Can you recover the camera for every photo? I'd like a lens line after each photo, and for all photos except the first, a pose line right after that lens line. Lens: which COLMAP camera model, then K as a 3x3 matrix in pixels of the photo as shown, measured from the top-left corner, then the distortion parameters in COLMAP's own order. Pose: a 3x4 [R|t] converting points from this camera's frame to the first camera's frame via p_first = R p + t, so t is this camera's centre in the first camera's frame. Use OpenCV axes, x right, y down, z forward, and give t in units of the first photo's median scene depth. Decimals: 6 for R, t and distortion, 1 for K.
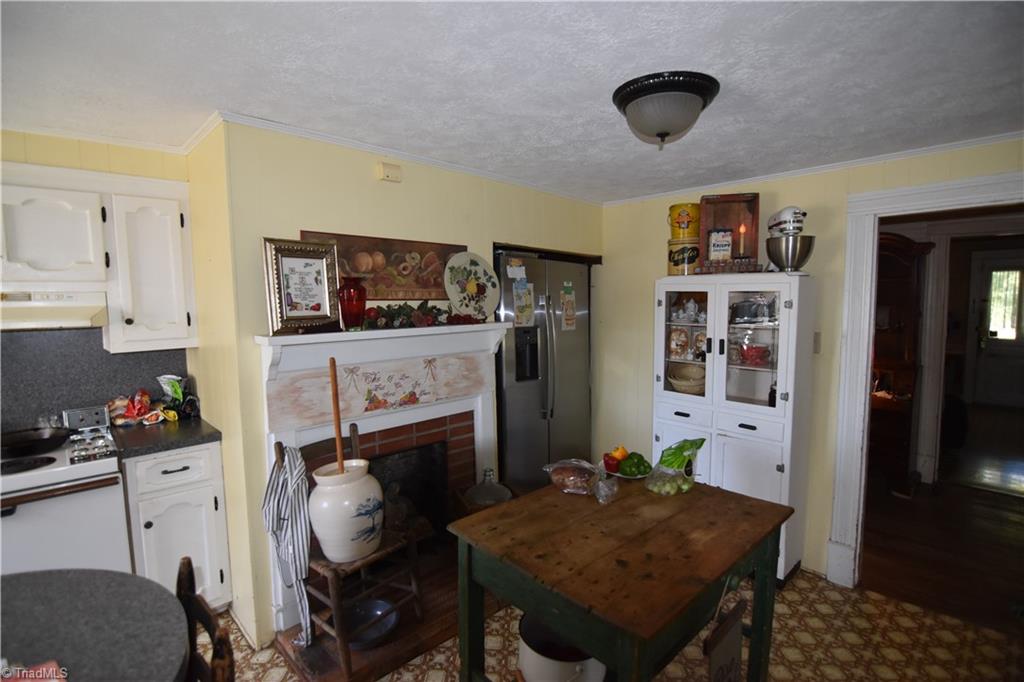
lens RADIAL K [[495.0, 0, 512.2], [0, 495.0, 345.2], [0, 0, 1]] dist [0.000926, -0.000306]
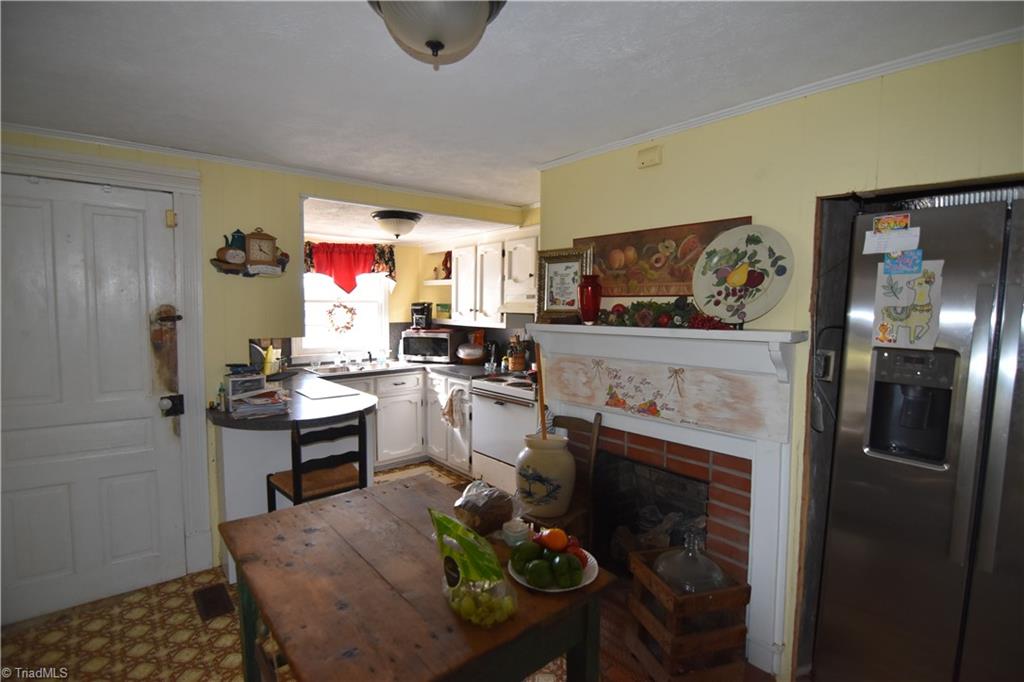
lens RADIAL K [[495.0, 0, 510.9], [0, 495.0, 345.0], [0, 0, 1]] dist [0.000926, -0.000306]
pose [[-0.069444, 0.084644, -0.993988, 0.688959], [-0.097410, 0.991057, 0.091200, -0.060728], [0.992819, 0.103157, -0.060578, 0.809233]]
